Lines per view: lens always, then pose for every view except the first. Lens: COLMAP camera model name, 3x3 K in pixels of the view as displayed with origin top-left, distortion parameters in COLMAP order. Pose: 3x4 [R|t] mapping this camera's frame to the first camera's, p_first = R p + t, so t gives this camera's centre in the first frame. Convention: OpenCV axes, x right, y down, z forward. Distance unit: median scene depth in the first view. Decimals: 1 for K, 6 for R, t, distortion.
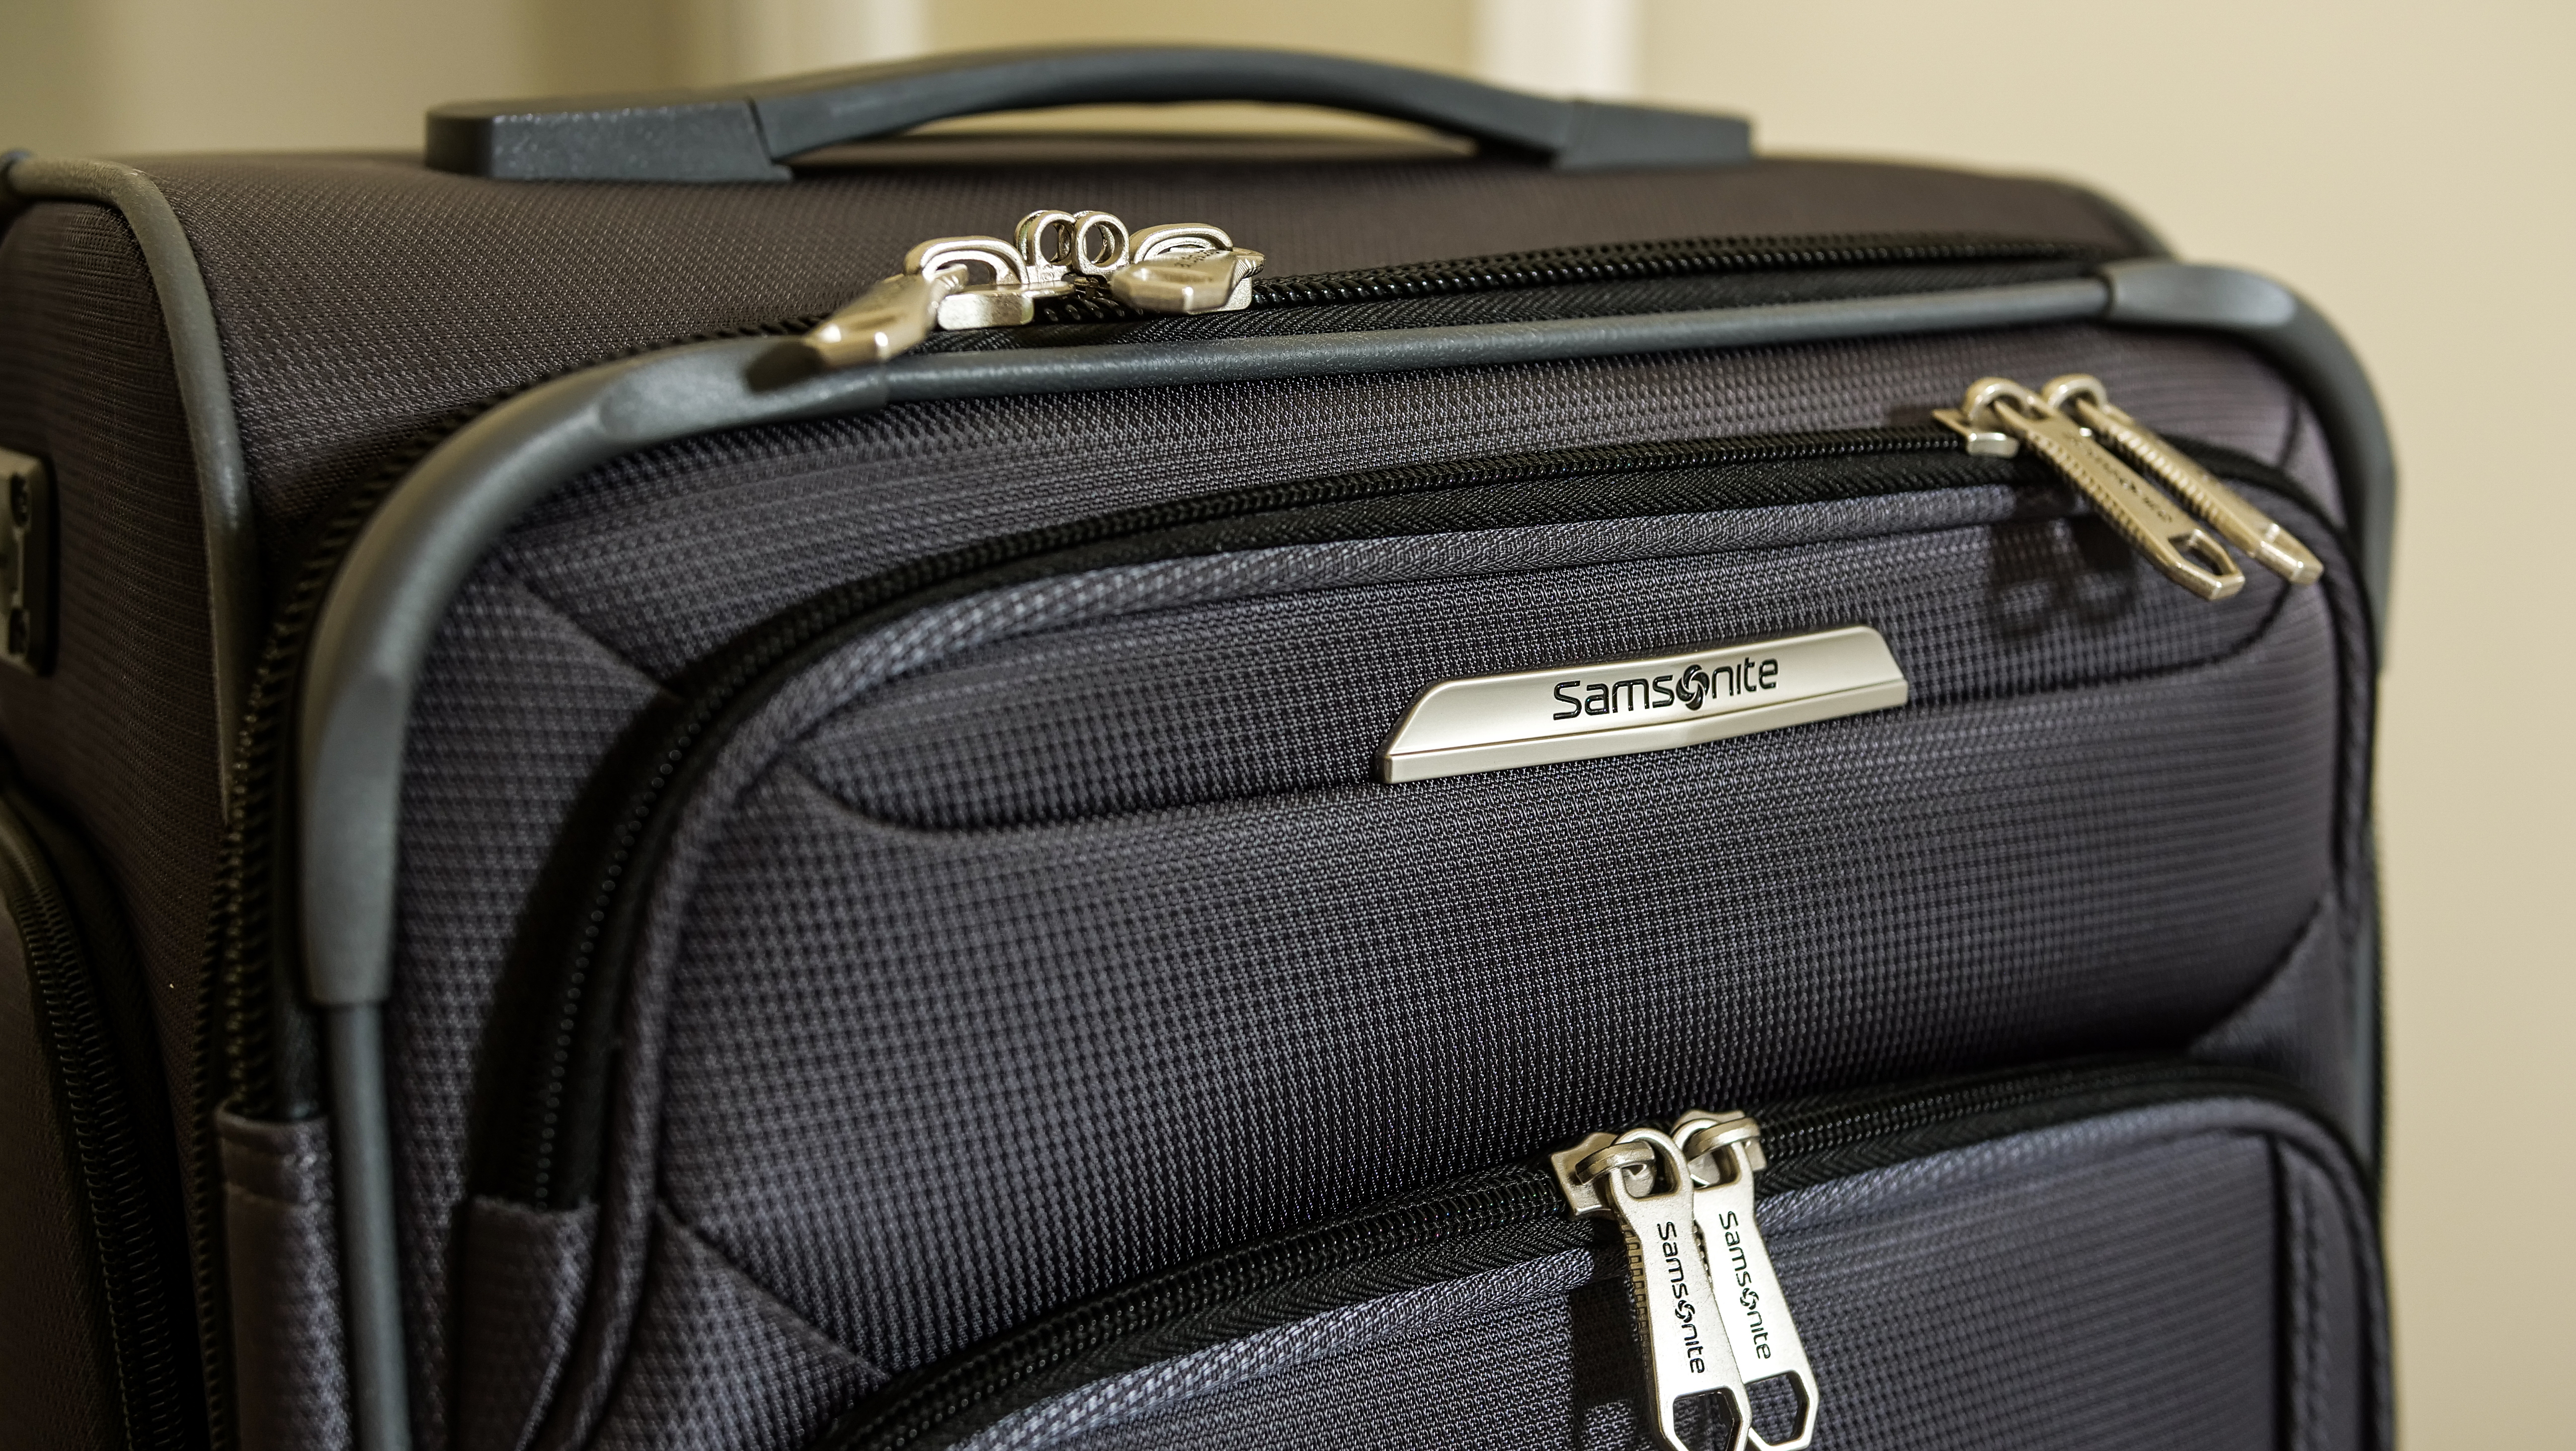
lens RADIAL K [[3477.7, 0, 1288.0], [0, 3477.7, 725.5], [0, 0, 1]] dist [-0.000222, 0.712158]
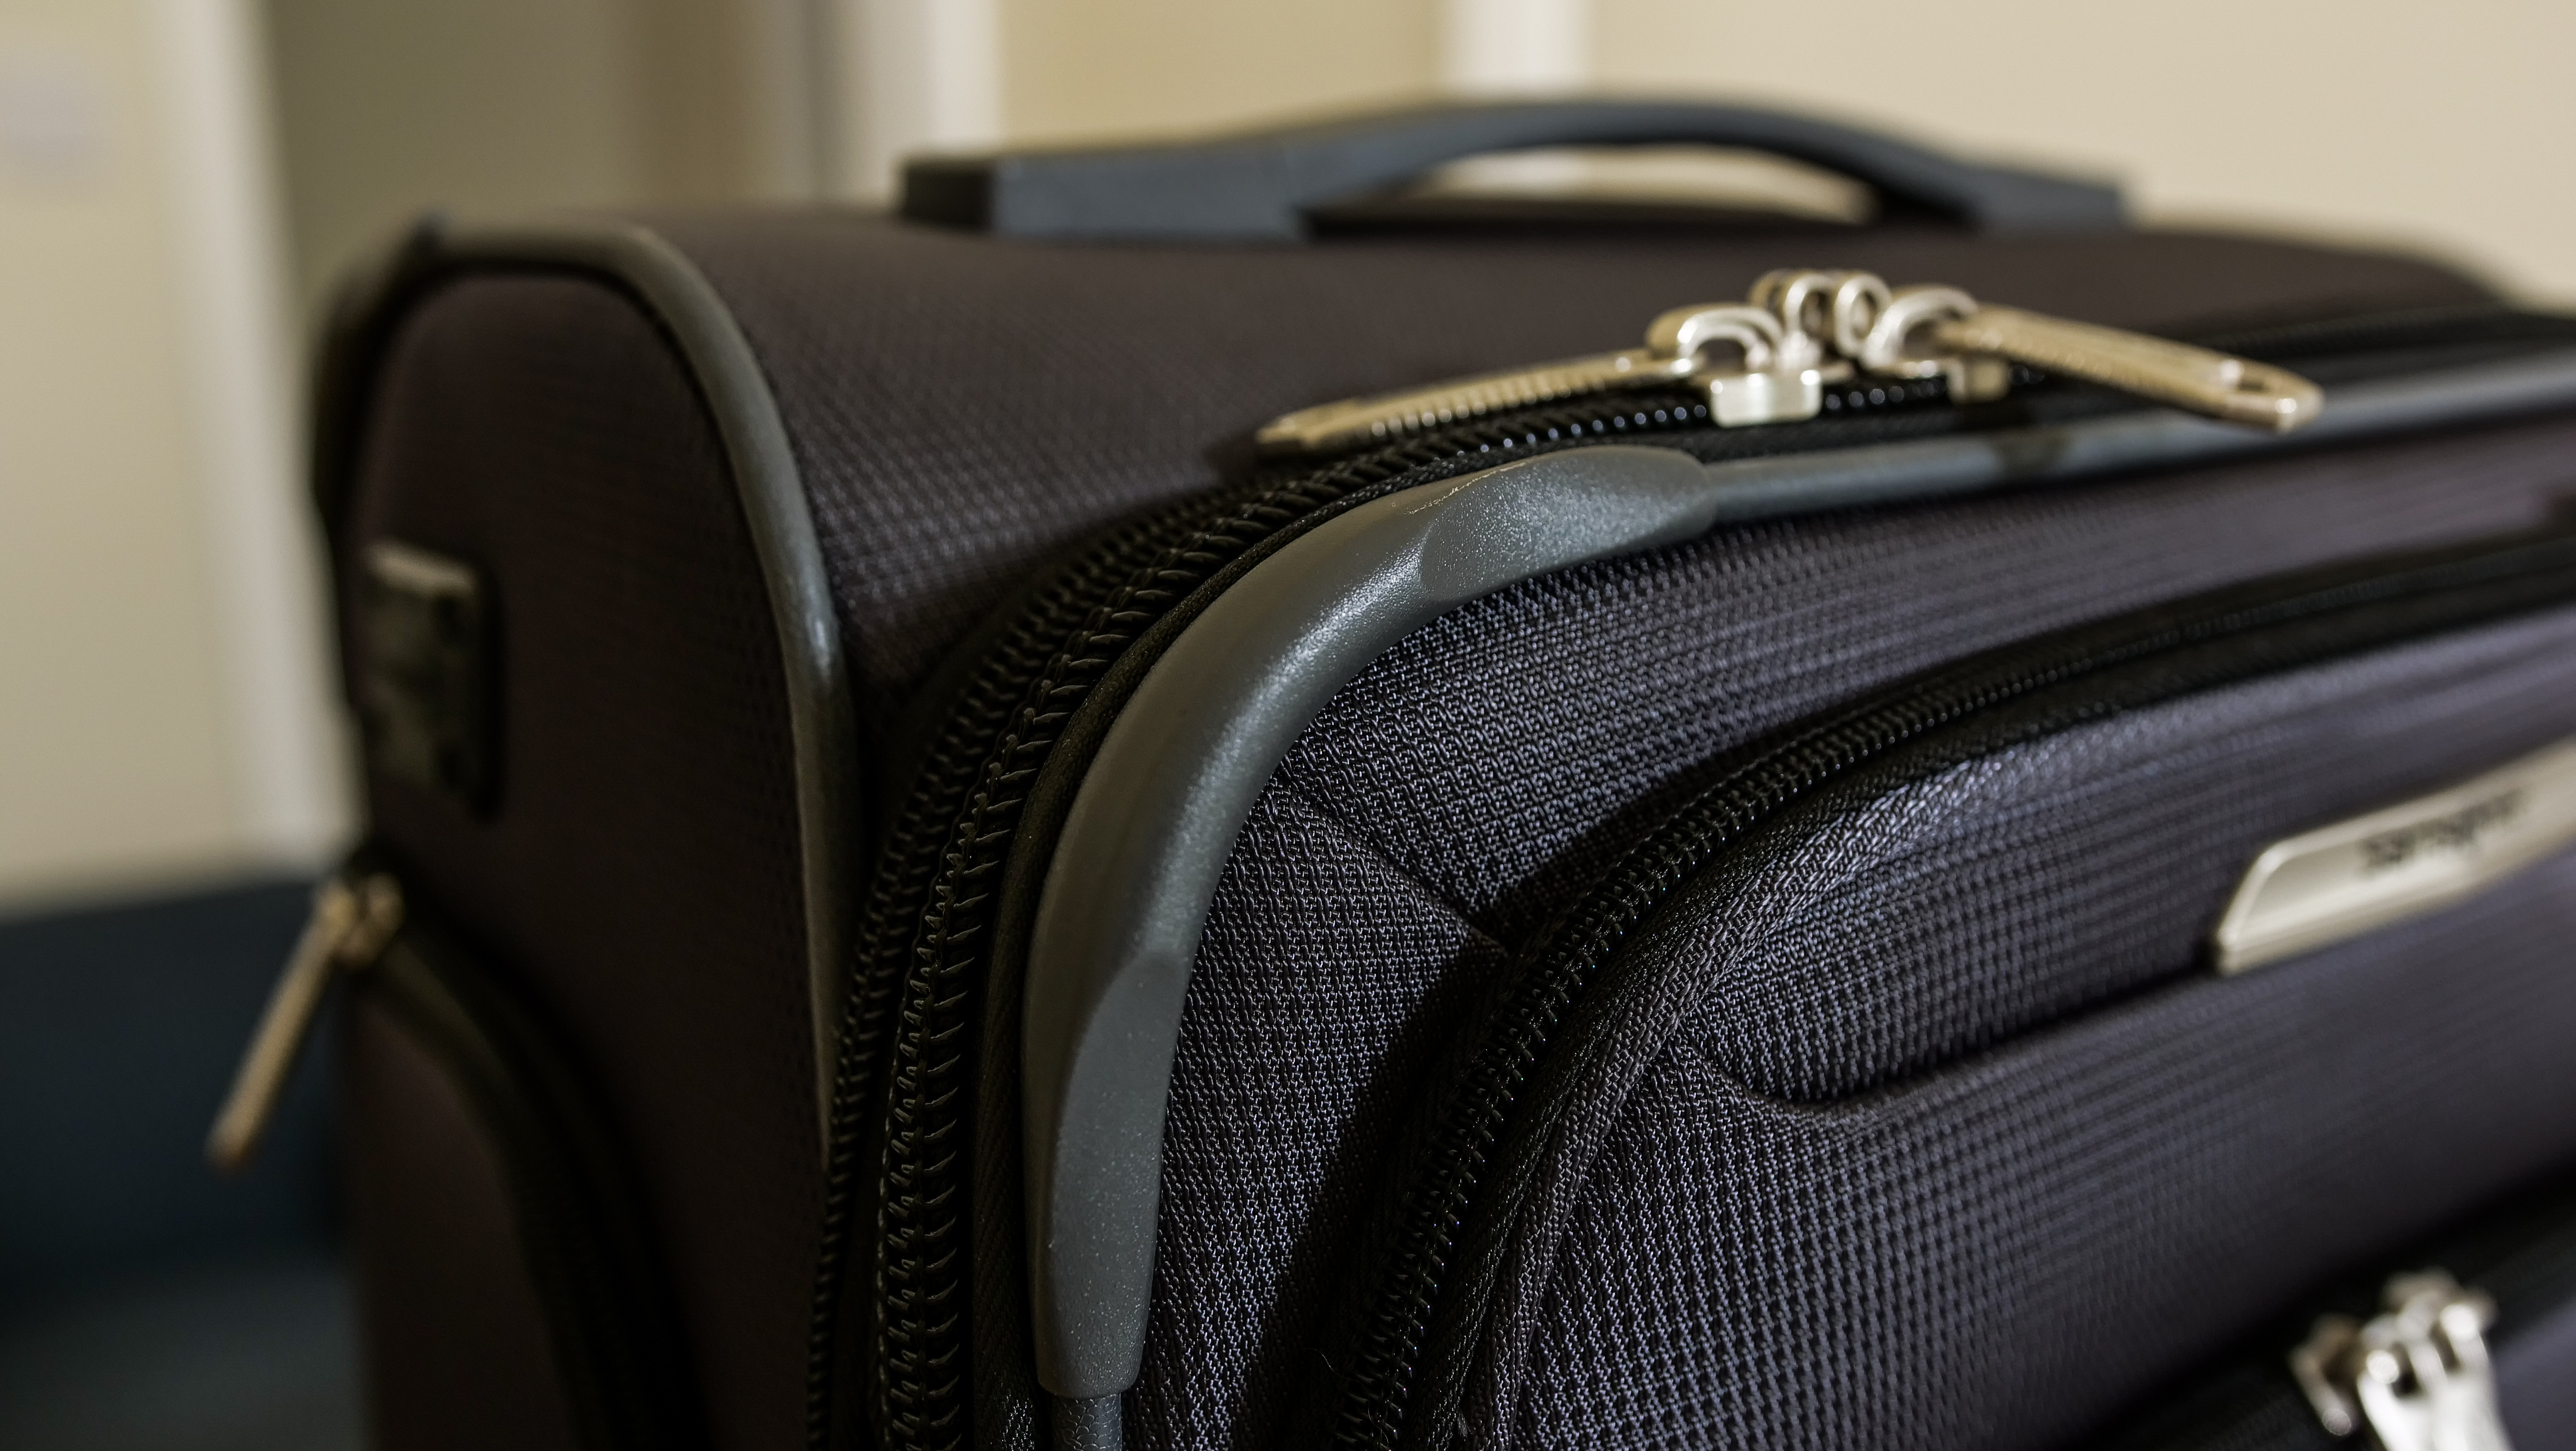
lens RADIAL K [[2460.4, 0, 1288.0], [0, 2460.4, 725.5], [0, 0, 1]] dist [0.000109, 0.002295]
pose [[0.996477, -0.019580, 0.081545, -0.238908], [0.016311, 0.999044, 0.040565, -0.068870], [-0.082261, -0.039092, 0.995844, 0.443232]]
